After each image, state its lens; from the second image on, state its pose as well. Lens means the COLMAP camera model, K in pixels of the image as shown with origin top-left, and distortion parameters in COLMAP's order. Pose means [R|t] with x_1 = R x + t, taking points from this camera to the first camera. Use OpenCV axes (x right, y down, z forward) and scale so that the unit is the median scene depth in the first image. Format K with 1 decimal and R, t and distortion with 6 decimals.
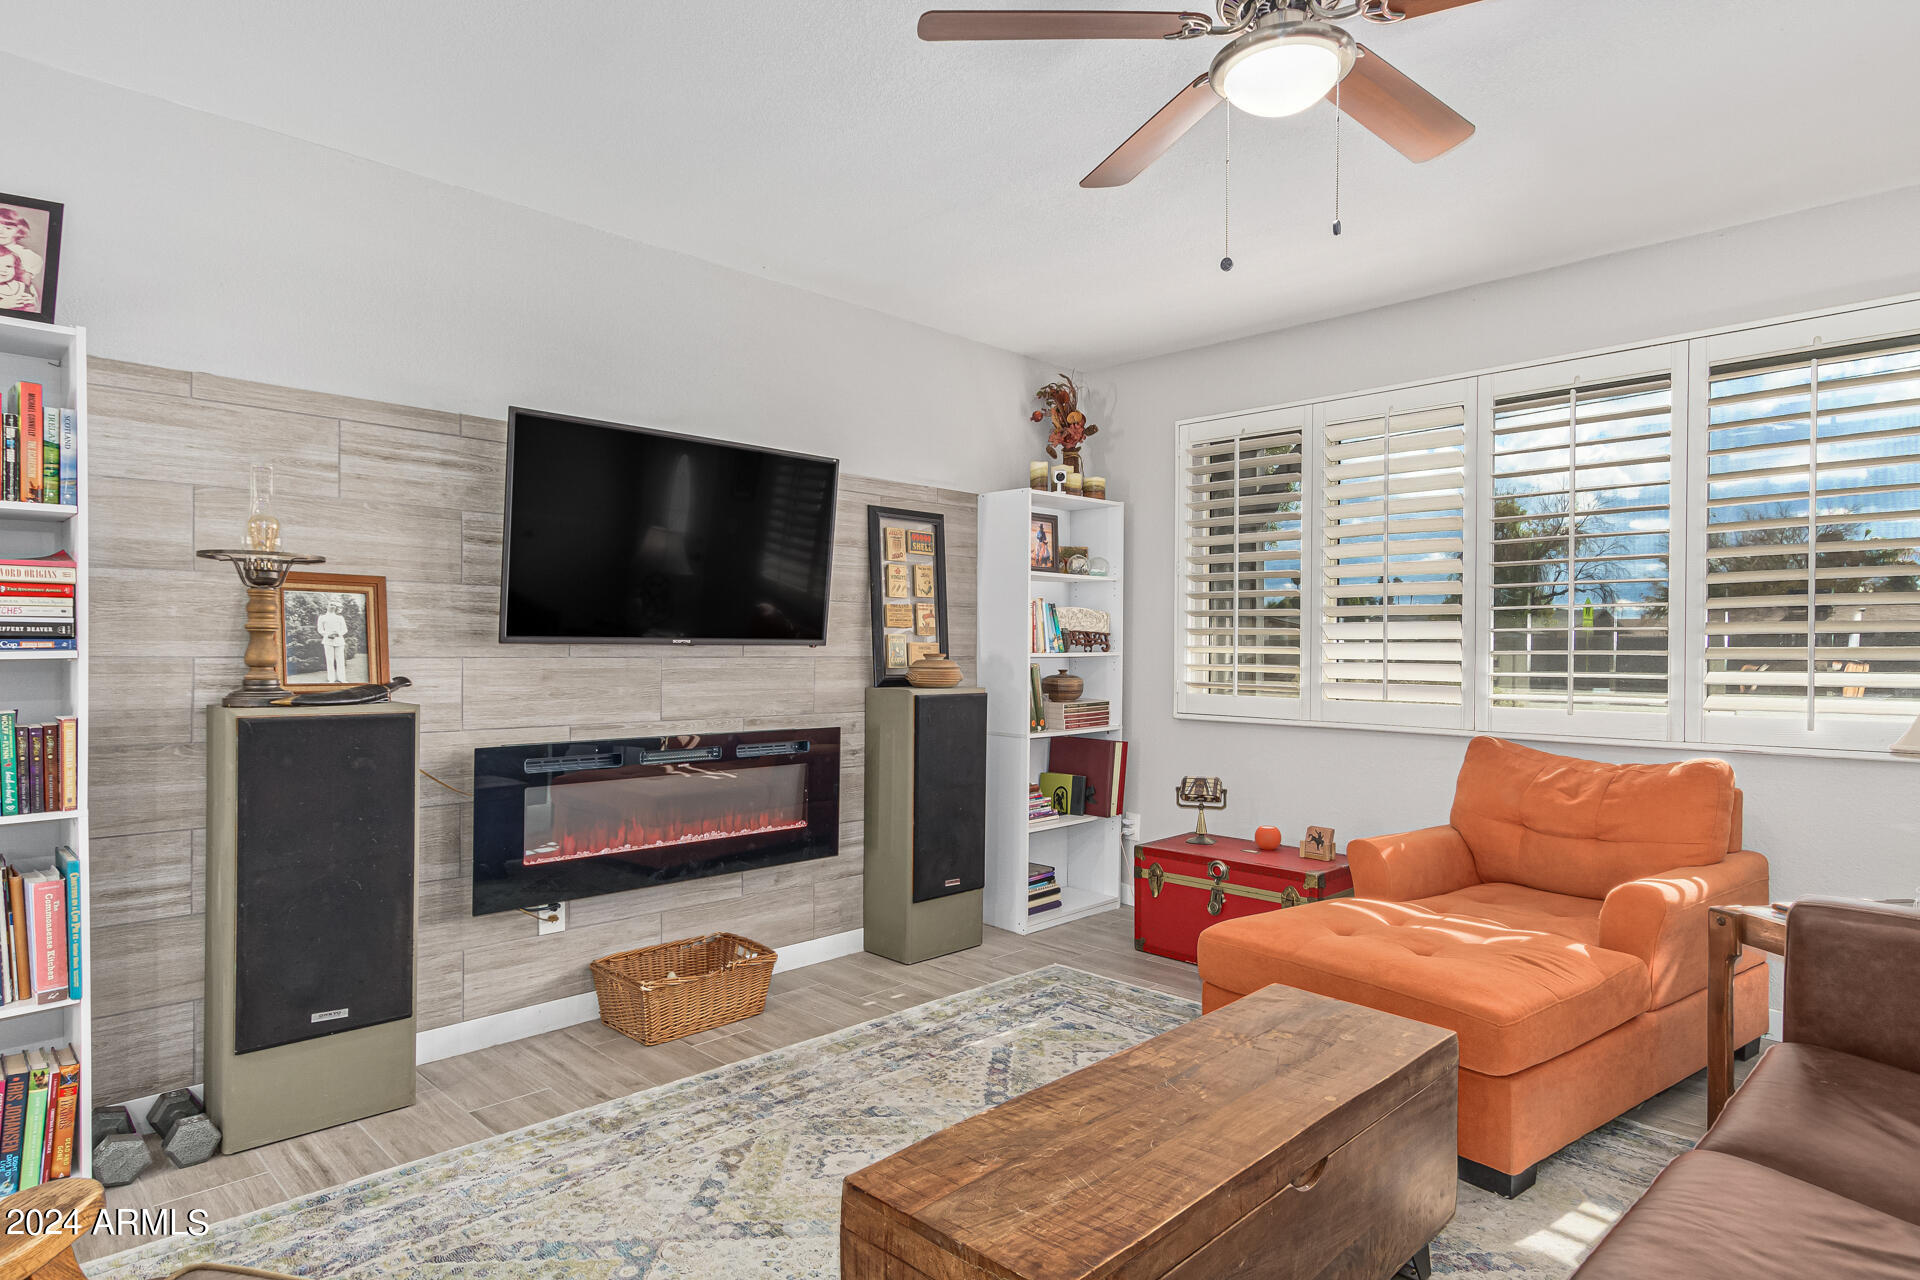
lens RADIAL K [[1039.3, 0, 960.0], [0, 1039.3, 640.0], [0, 0, 1]] dist [-0.000768, -0.000302]
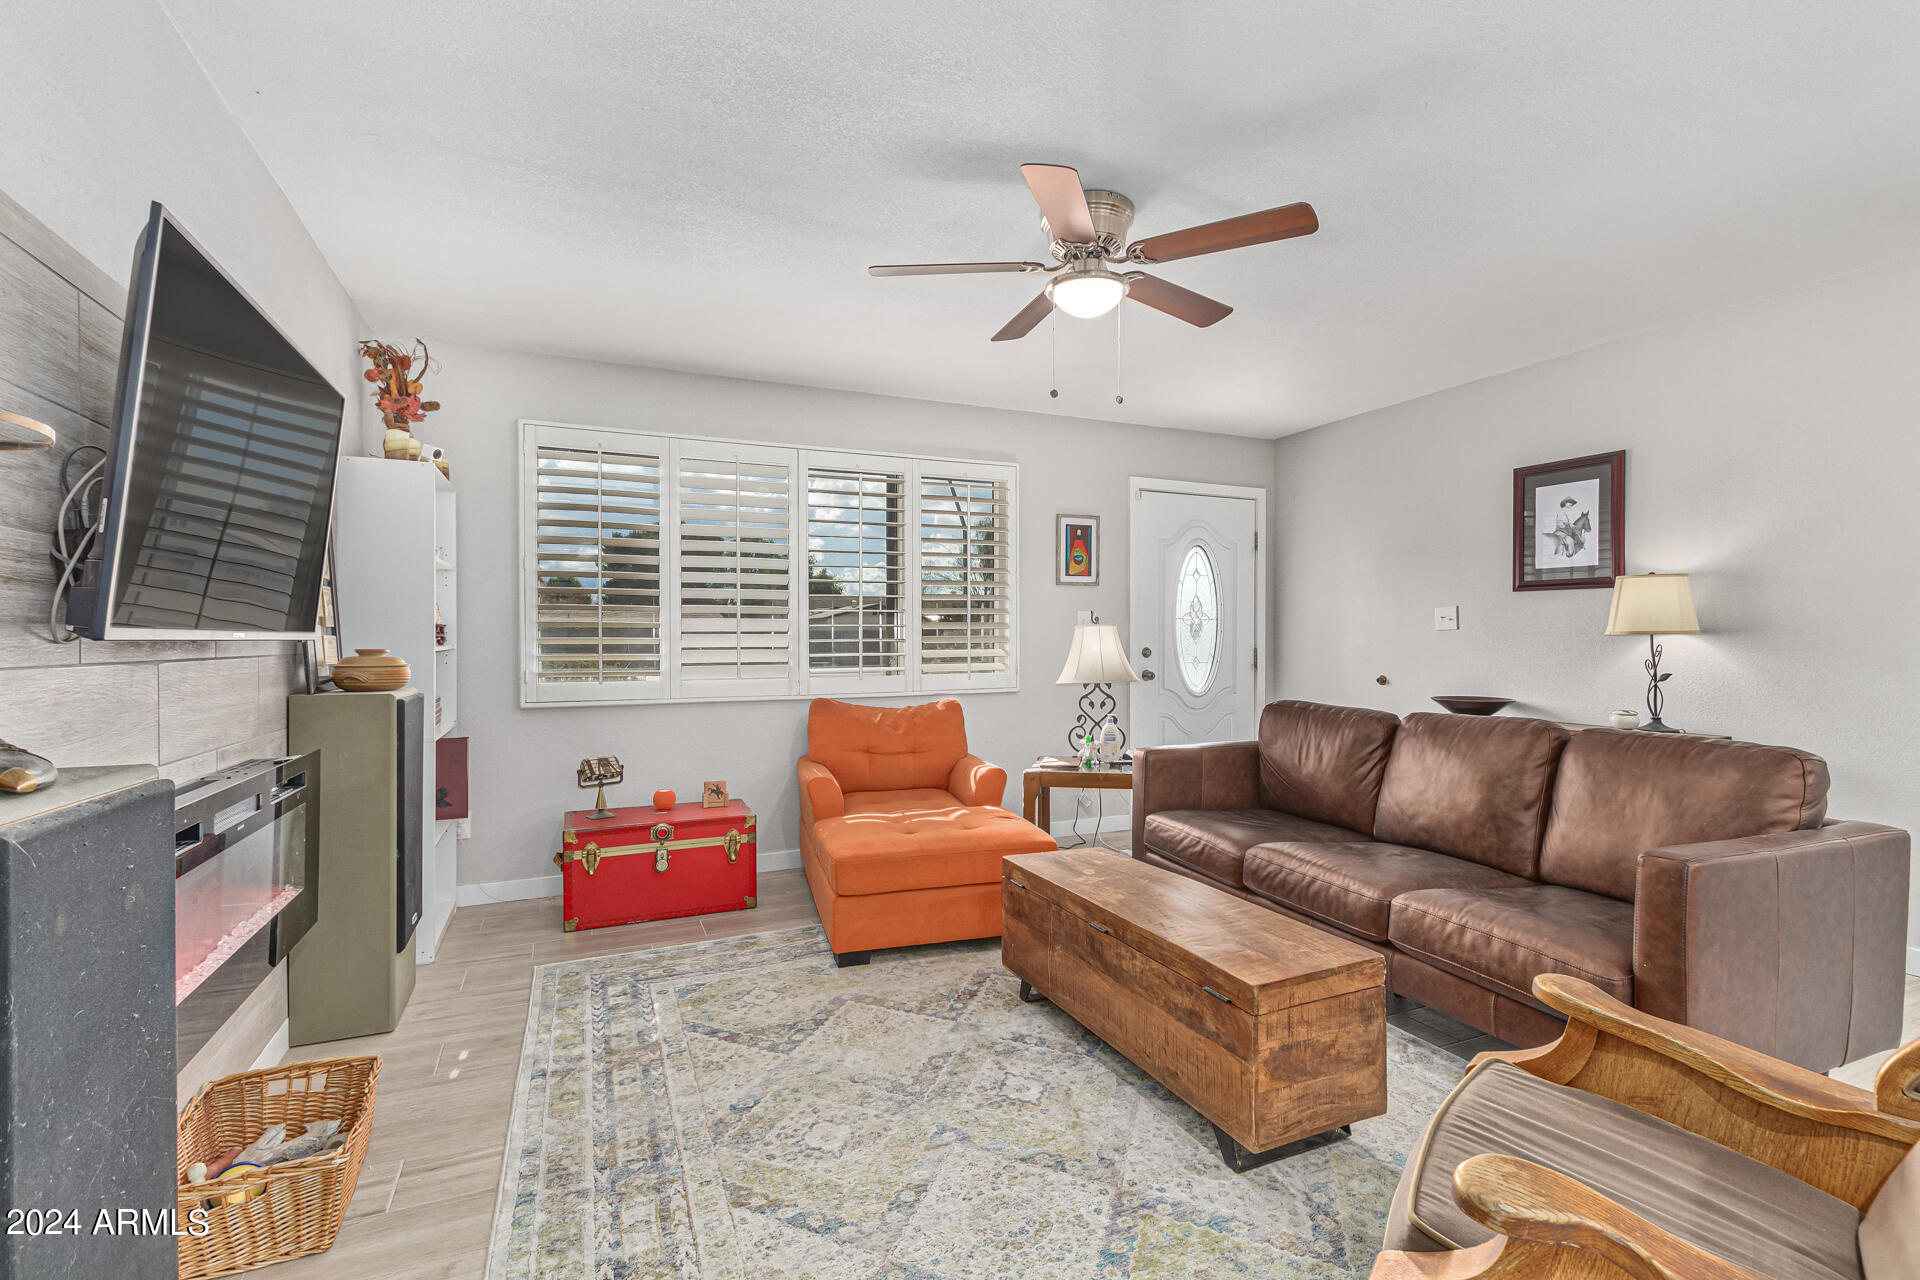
lens RADIAL K [[884.7, 0, 960.0], [0, 884.7, 640.0], [0, 0, 1]] dist [0.003363, -0.000544]
pose [[0.358032, -0.008644, 0.933669, -0.617905], [-0.003650, 0.999937, 0.010657, -0.003424], [-0.933702, -0.007223, 0.357978, 0.389604]]
